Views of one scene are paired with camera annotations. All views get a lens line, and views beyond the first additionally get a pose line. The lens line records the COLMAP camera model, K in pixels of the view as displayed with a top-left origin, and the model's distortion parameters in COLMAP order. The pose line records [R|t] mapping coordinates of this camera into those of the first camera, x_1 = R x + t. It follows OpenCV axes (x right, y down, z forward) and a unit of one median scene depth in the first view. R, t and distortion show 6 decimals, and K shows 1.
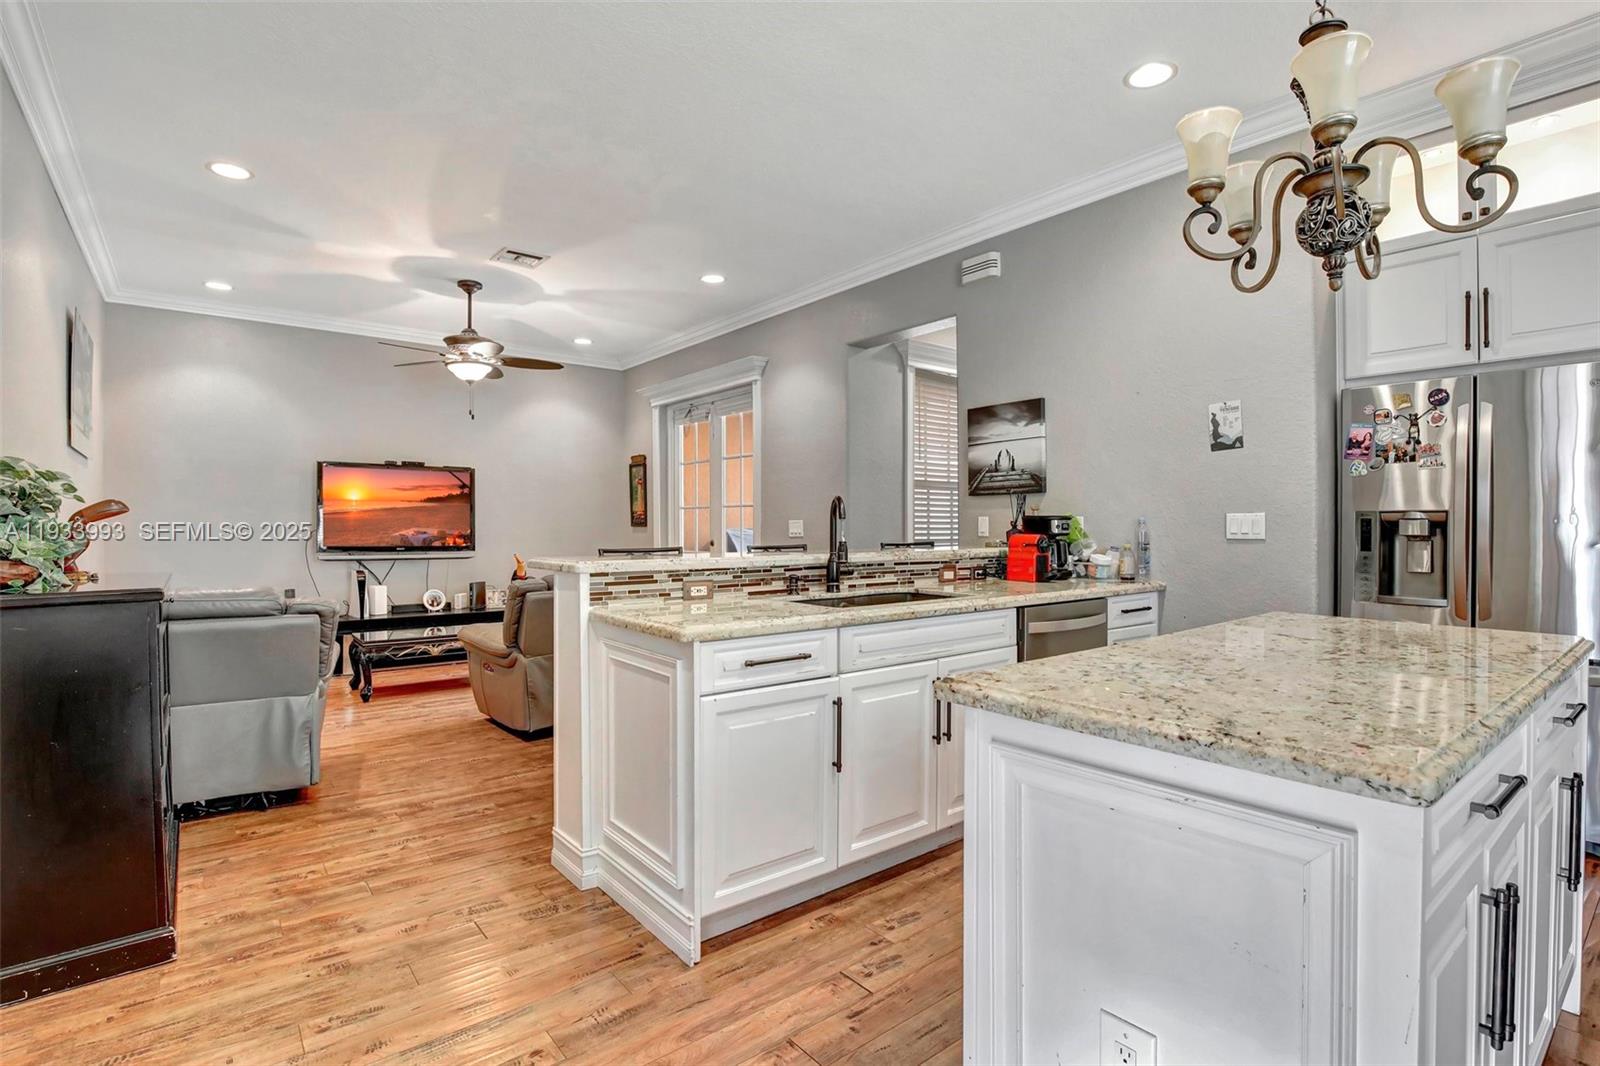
lens RADIAL K [[751.2, 0, 816.5], [0, 751.2, 526.5], [0, 0, 1]] dist [-0.040578, 0.009915]
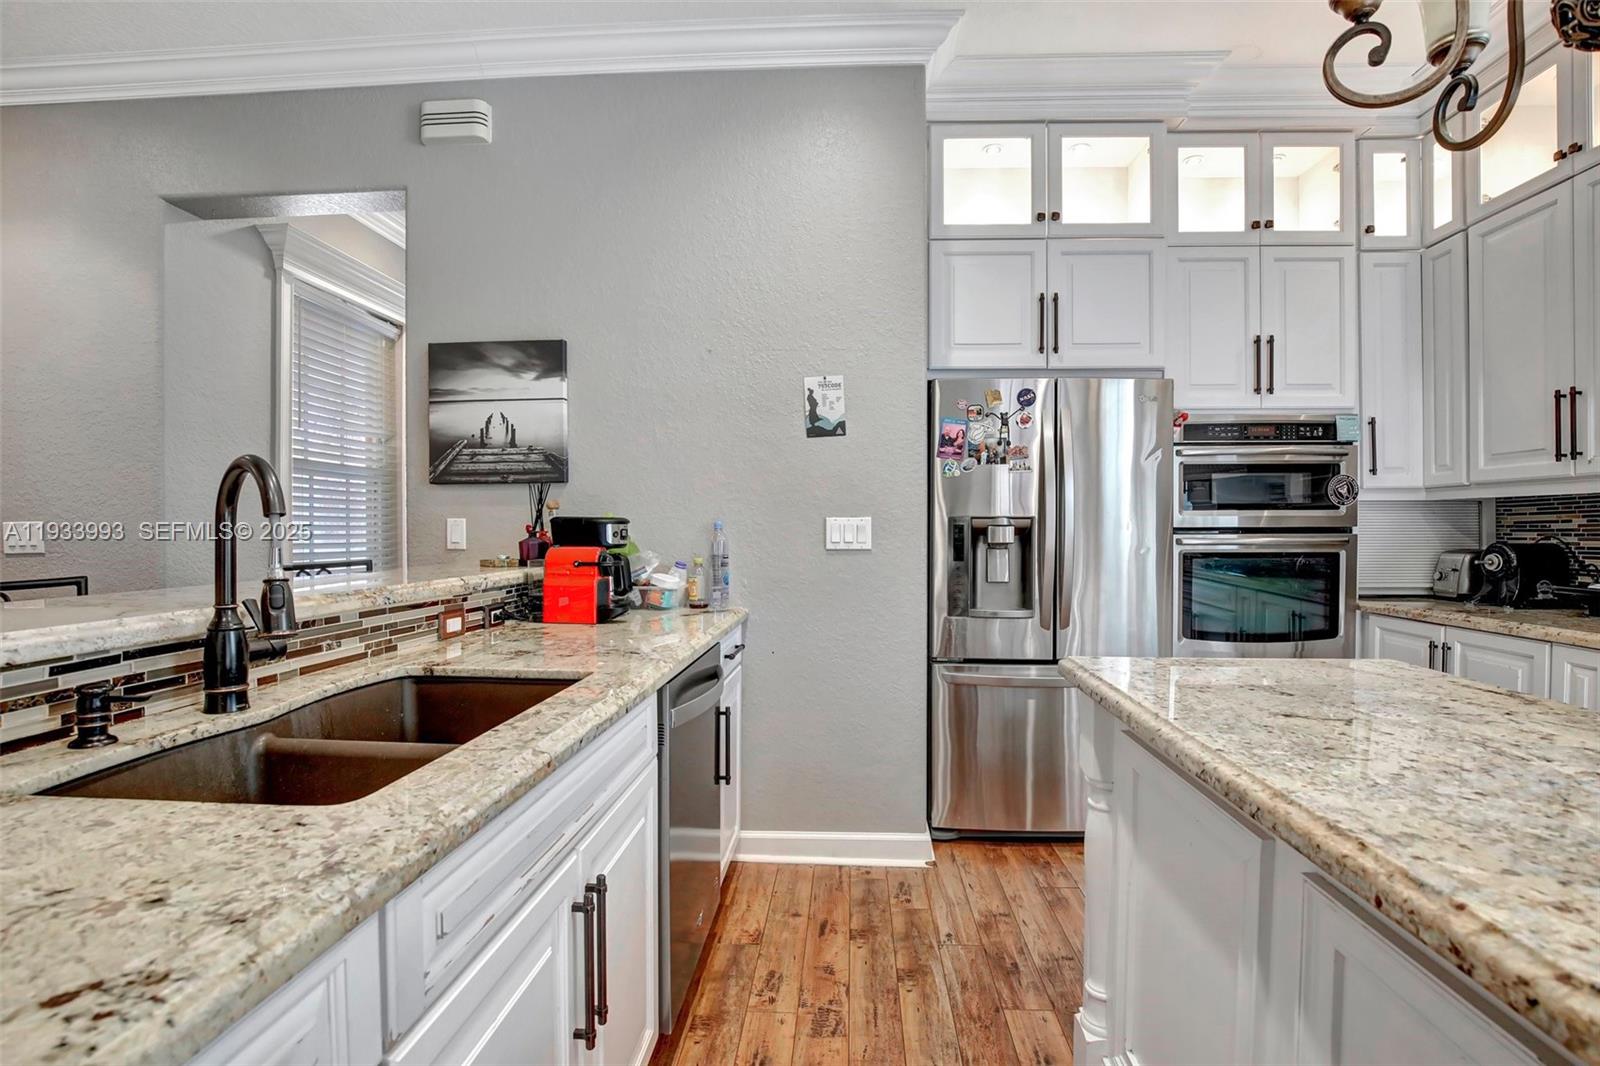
lens RADIAL K [[739.6, 0, 800.0], [0, 739.6, 533.0], [0, 0, 1]] dist [-0.030974, 0.000235]
pose [[0.678091, -0.001440, 0.734976, -0.049883], [-0.000089, 0.999998, 0.002041, -0.002619], [-0.734978, -0.001450, 0.678090, 0.542998]]
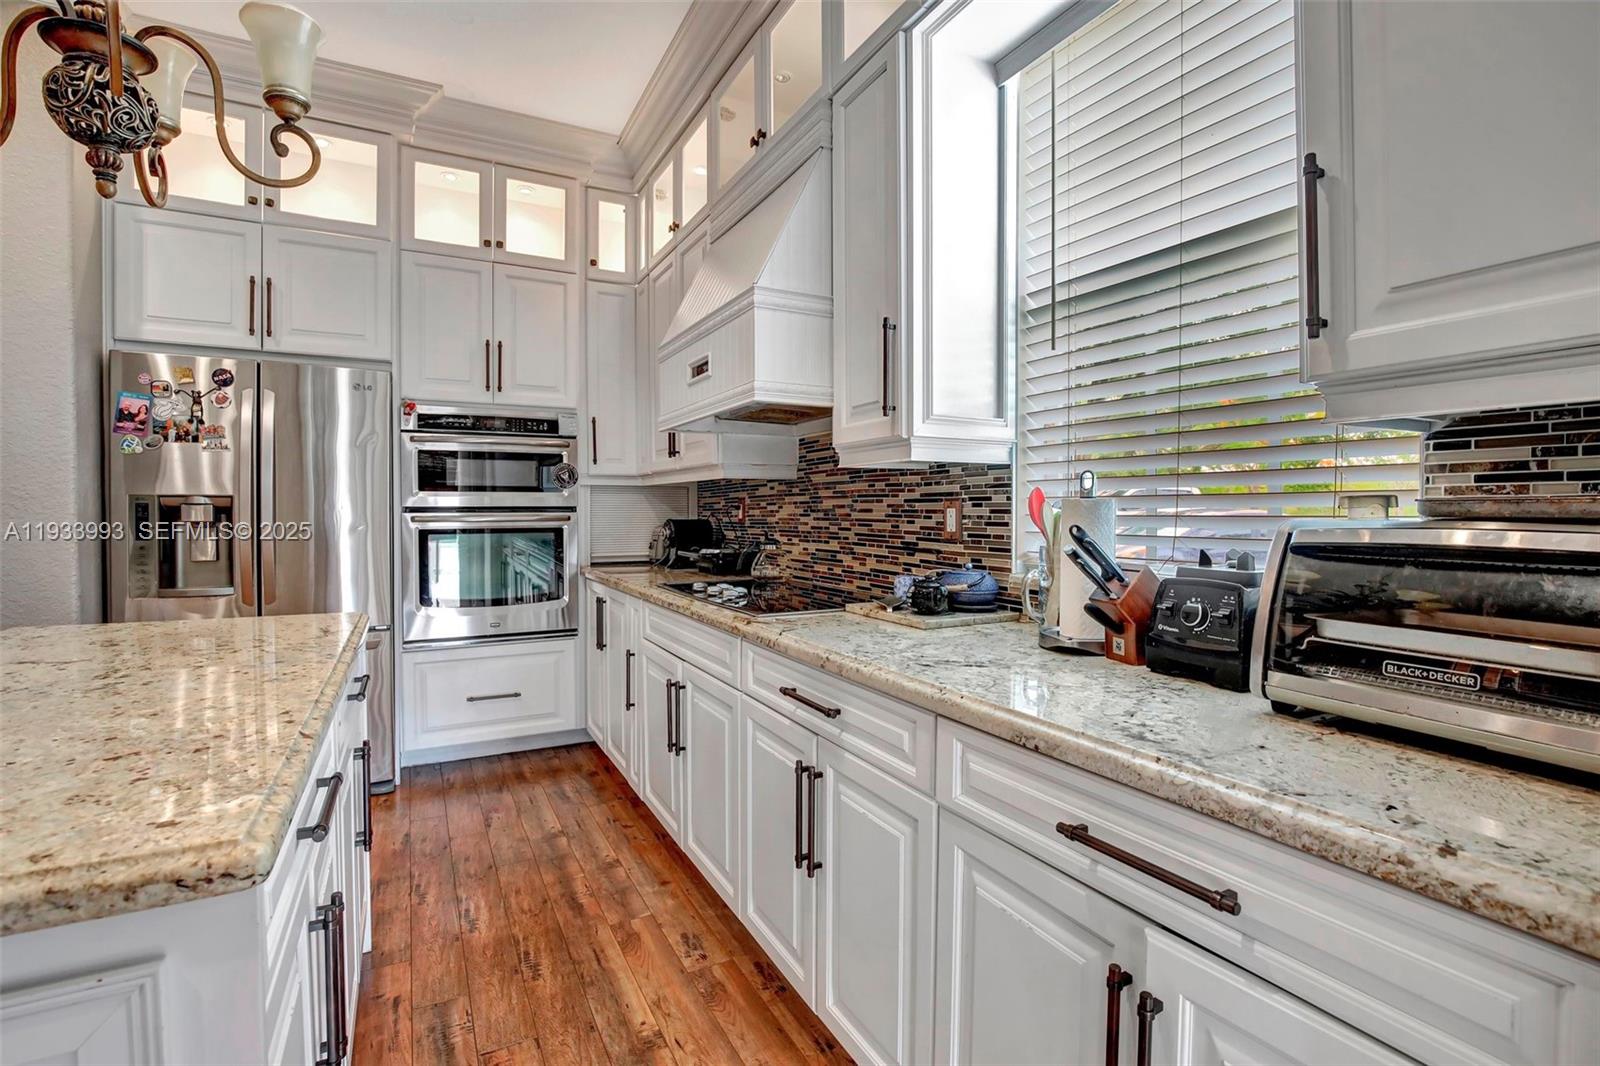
lens RADIAL K [[751.2, 0, 816.5], [0, 751.2, 526.5], [0, 0, 1]] dist [-0.040578, 0.009915]
pose [[0.180349, -0.018654, 0.983426, 0.038838], [0.000013, 0.999820, 0.018962, 0.000524], [-0.983603, -0.003407, 0.180316, 0.057989]]
